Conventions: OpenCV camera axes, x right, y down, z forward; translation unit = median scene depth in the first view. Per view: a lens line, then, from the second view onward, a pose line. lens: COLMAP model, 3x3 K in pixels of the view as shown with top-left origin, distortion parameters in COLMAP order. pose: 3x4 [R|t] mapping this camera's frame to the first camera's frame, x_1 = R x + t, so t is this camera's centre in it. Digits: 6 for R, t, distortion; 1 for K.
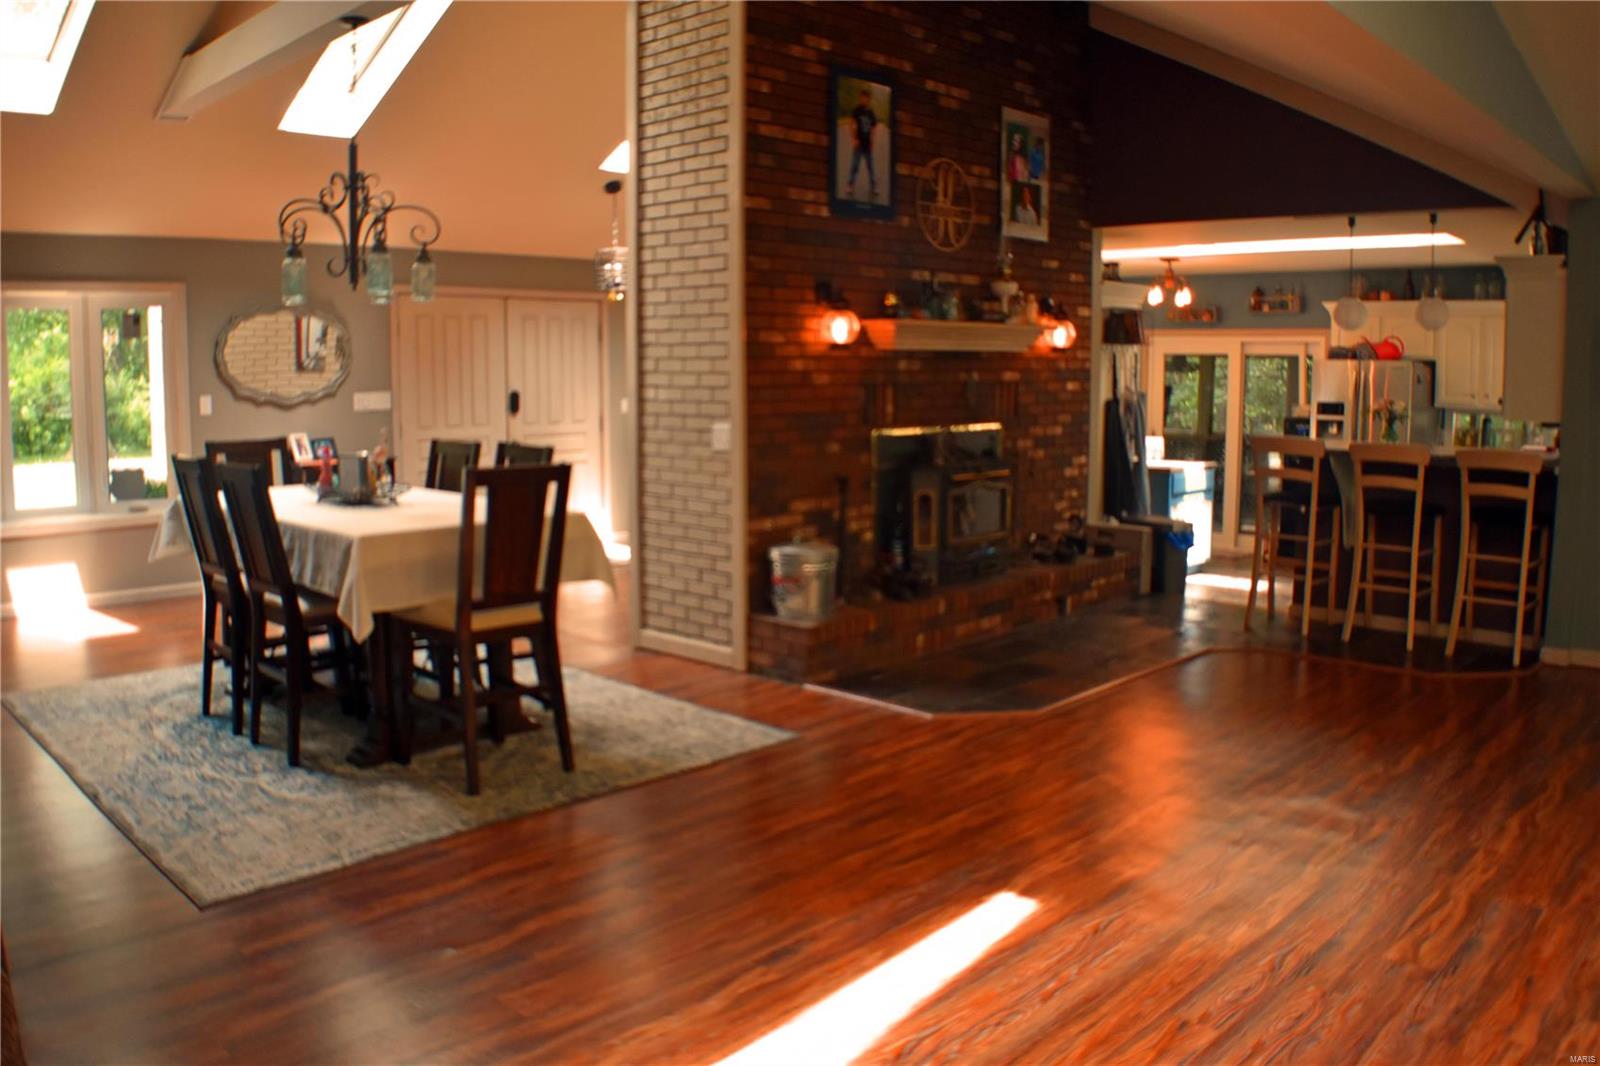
lens RADIAL K [[1228.6, 0, 807.1], [0, 1228.6, 528.4], [0, 0, 1]] dist [-0.167246, 0.007625]
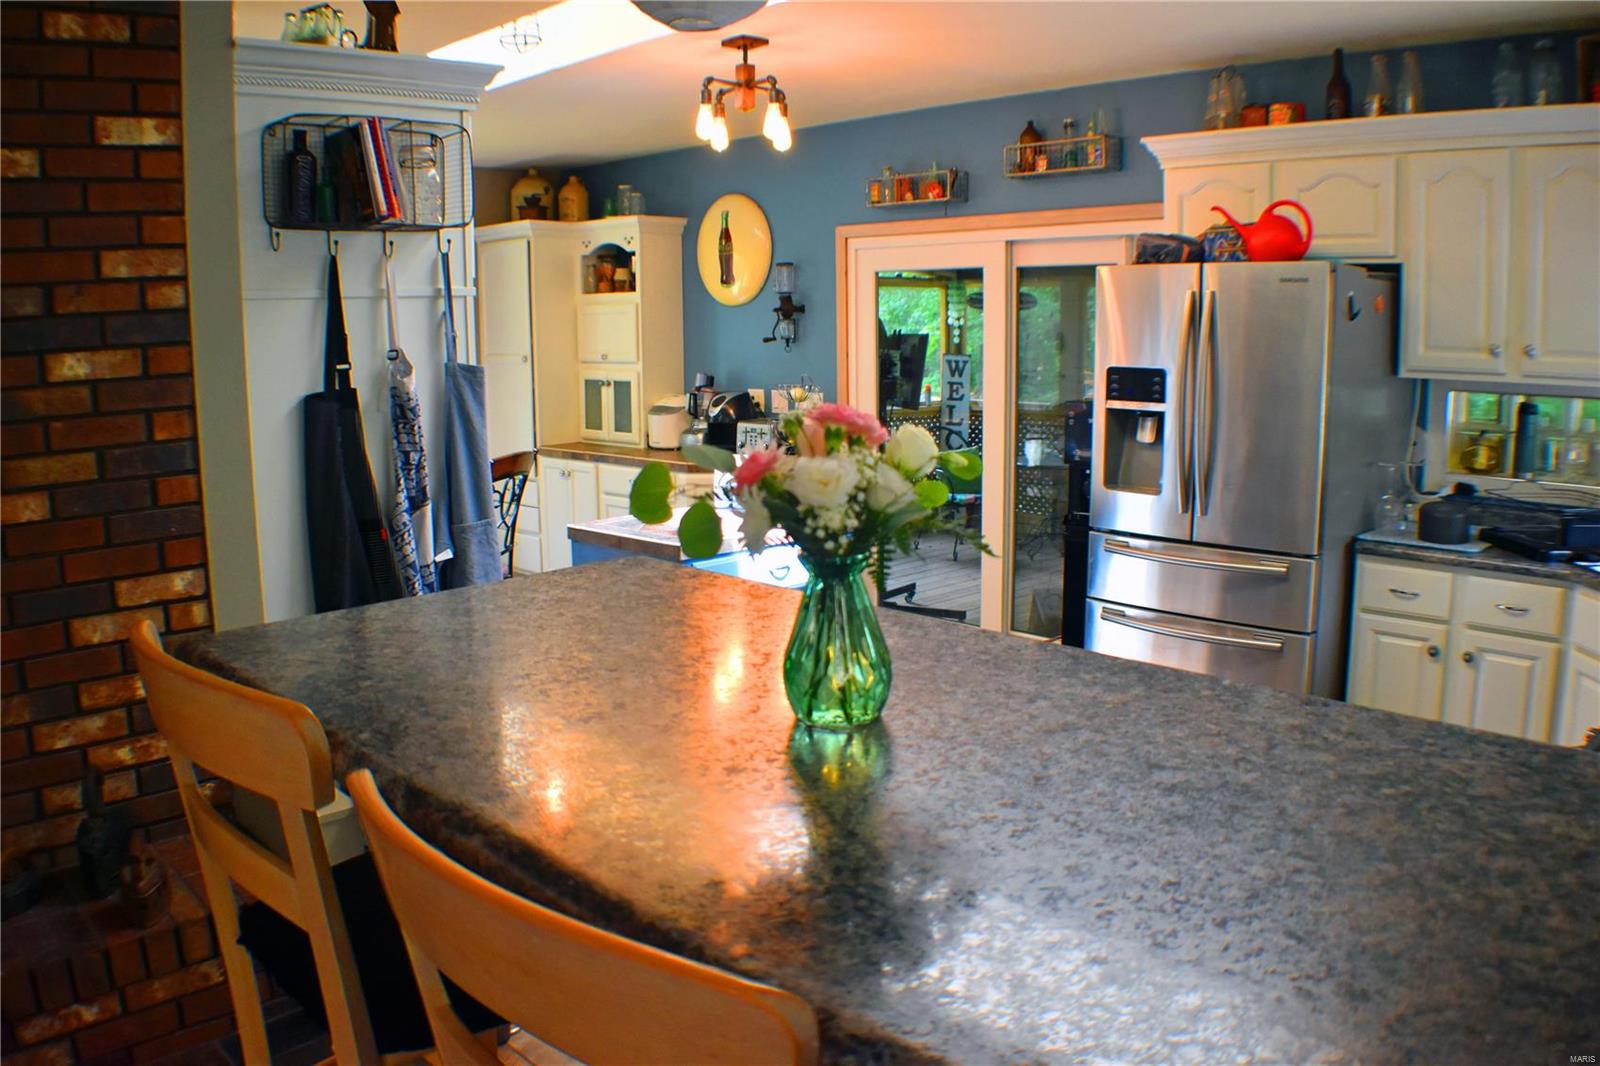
lens RADIAL K [[1228.6, 0, 794.0], [0, 1228.6, 527.3], [0, 0, 1]] dist [-0.167246, 0.007625]
pose [[0.999020, -0.006682, -0.043752, 0.449163], [0.008487, 0.999114, 0.041216, -0.092021], [0.043438, -0.041547, 0.998192, 0.758652]]
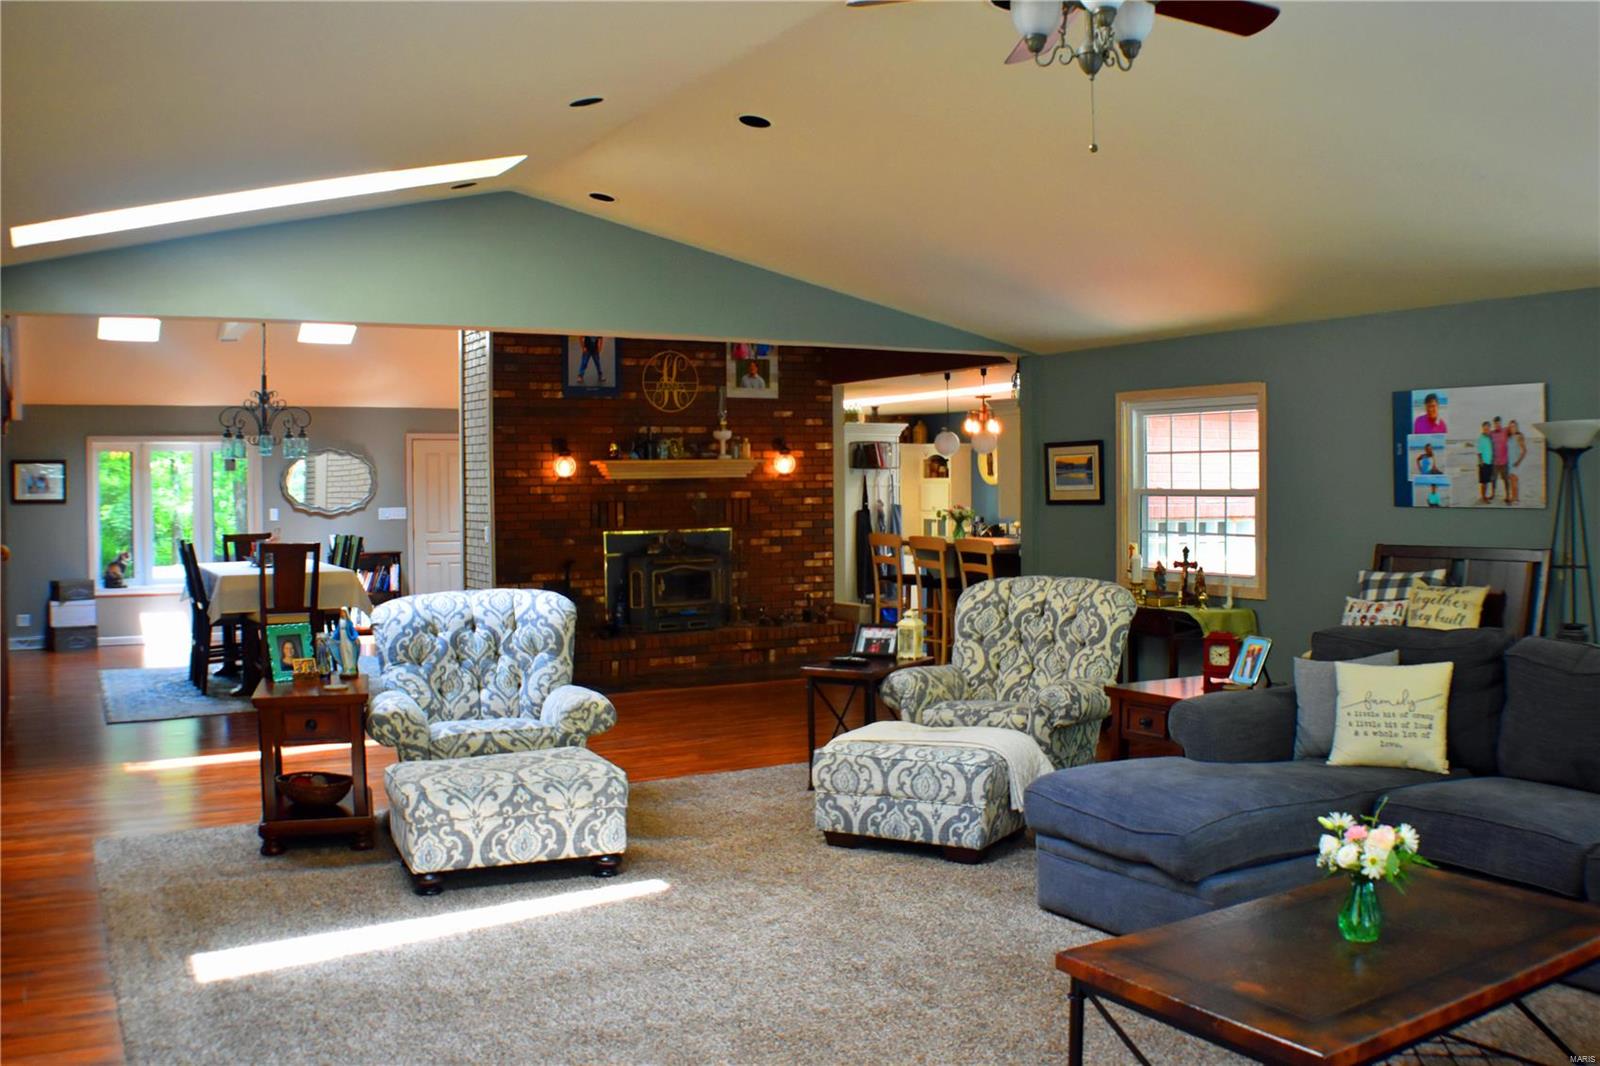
lens RADIAL K [[1407.8, 0, 795.6], [0, 1407.8, 530.2], [0, 0, 1]] dist [-0.115676, -0.002344]
pose [[0.957787, -0.001632, -0.287474, 0.707865], [-0.025931, 0.995417, -0.092048, 0.067755], [0.286307, 0.095617, 0.953355, -0.556175]]
